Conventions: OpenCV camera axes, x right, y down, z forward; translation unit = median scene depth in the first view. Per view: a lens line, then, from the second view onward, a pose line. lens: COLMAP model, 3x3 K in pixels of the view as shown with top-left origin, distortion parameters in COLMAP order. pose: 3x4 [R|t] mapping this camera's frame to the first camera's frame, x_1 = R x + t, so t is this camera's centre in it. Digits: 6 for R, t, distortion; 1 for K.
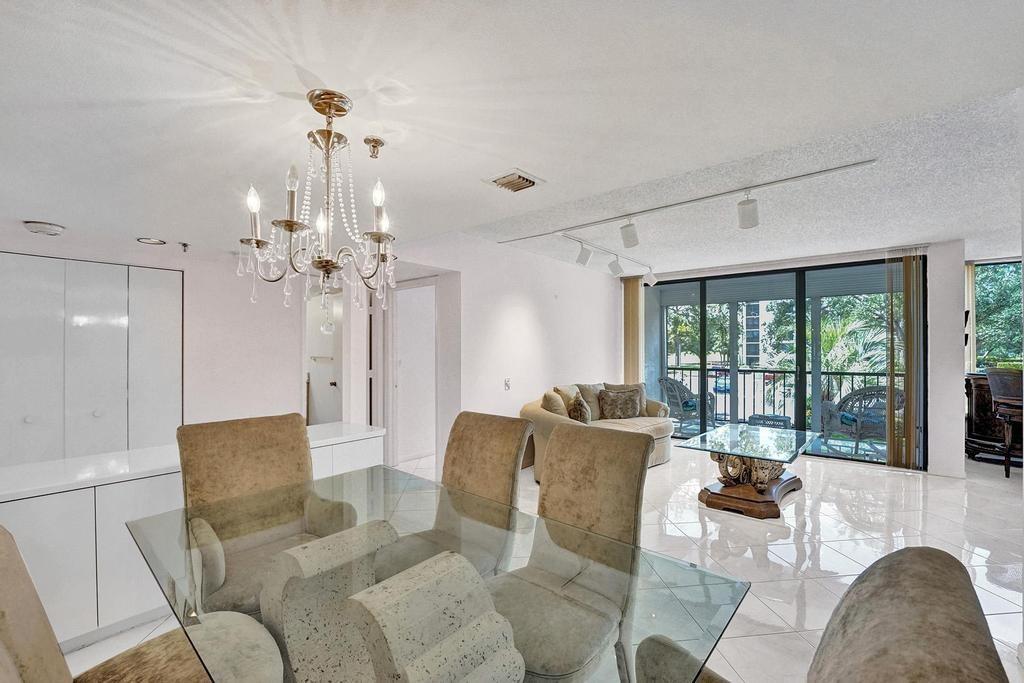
lens RADIAL K [[430.0, 0, 517.0], [0, 430.0, 346.8], [0, 0, 1]] dist [-0.019497, 0.000083]
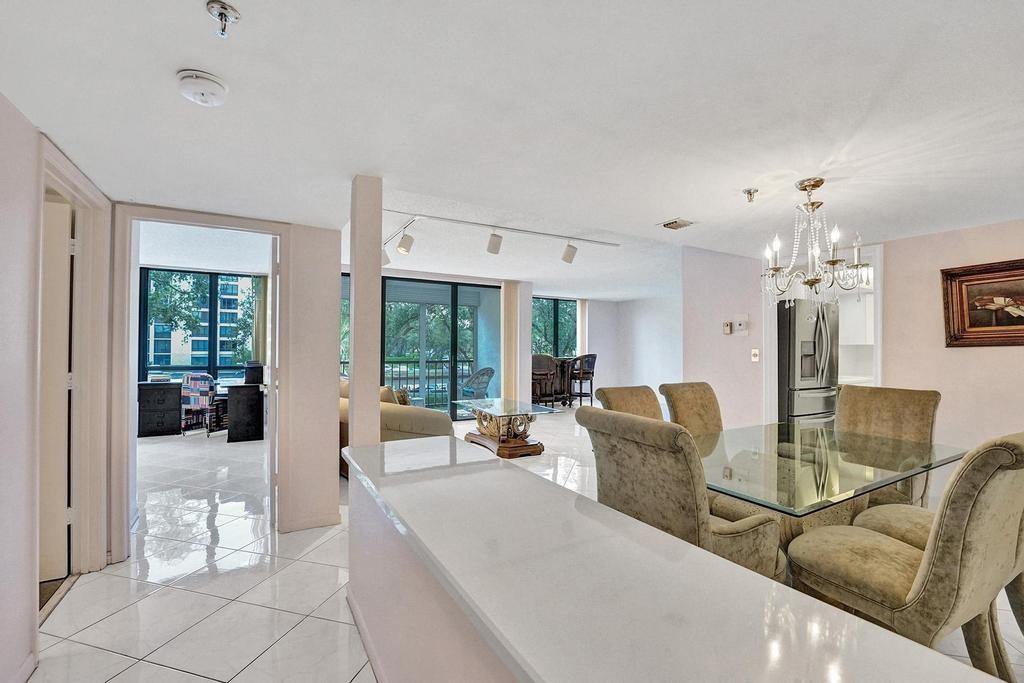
lens RADIAL K [[439.5, 0, 512.0], [0, 439.5, 341.5], [0, 0, 1]] dist [-0.018204, 0.000063]
pose [[0.338971, 0.017744, 0.940629, -0.598501], [-0.010932, 0.999829, -0.014921, 0.020593], [-0.940733, -0.005225, 0.339107, 0.374753]]
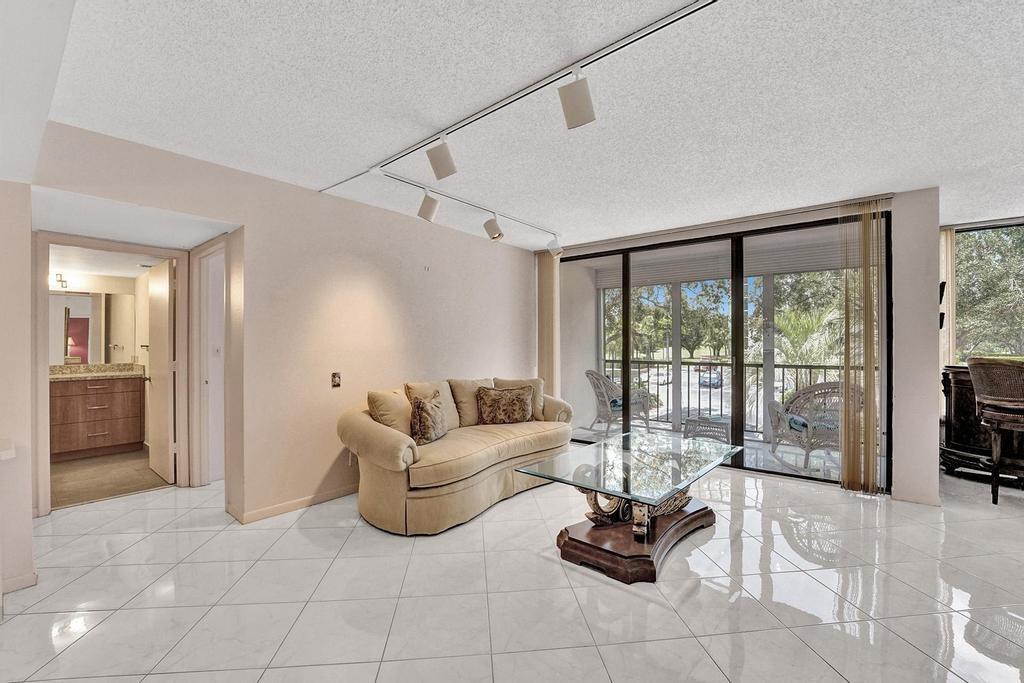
lens RADIAL K [[429.5, 0, 517.0], [0, 429.5, 340.8], [0, 0, 1]] dist [-0.018934, 0.000007]
pose [[0.999887, 0.000455, 0.015034, 0.254210], [-0.000435, 0.999999, -0.001321, 0.017475], [-0.015035, 0.001314, 0.999886, 0.219689]]
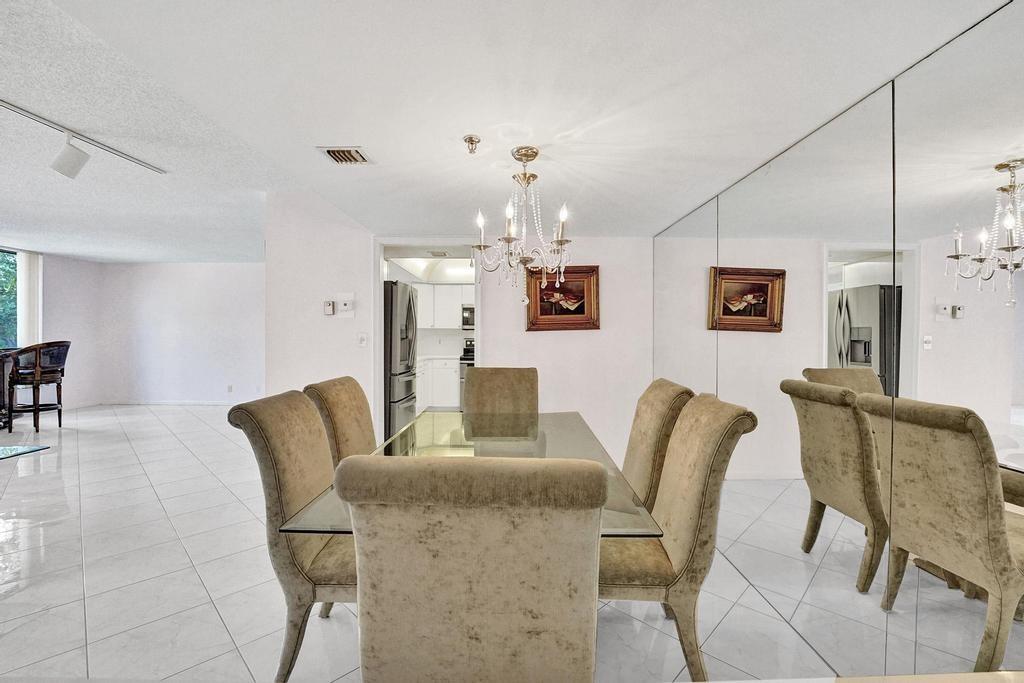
lens RADIAL K [[446.0, 0, 517.6], [0, 446.0, 335.9], [0, 0, 1]] dist [-0.021365, -0.000016]
pose [[-0.649122, -0.005224, 0.760667, -0.405159], [-0.005793, 0.999981, 0.001925, 0.019711], [-0.760663, -0.003157, -0.649140, 0.507066]]
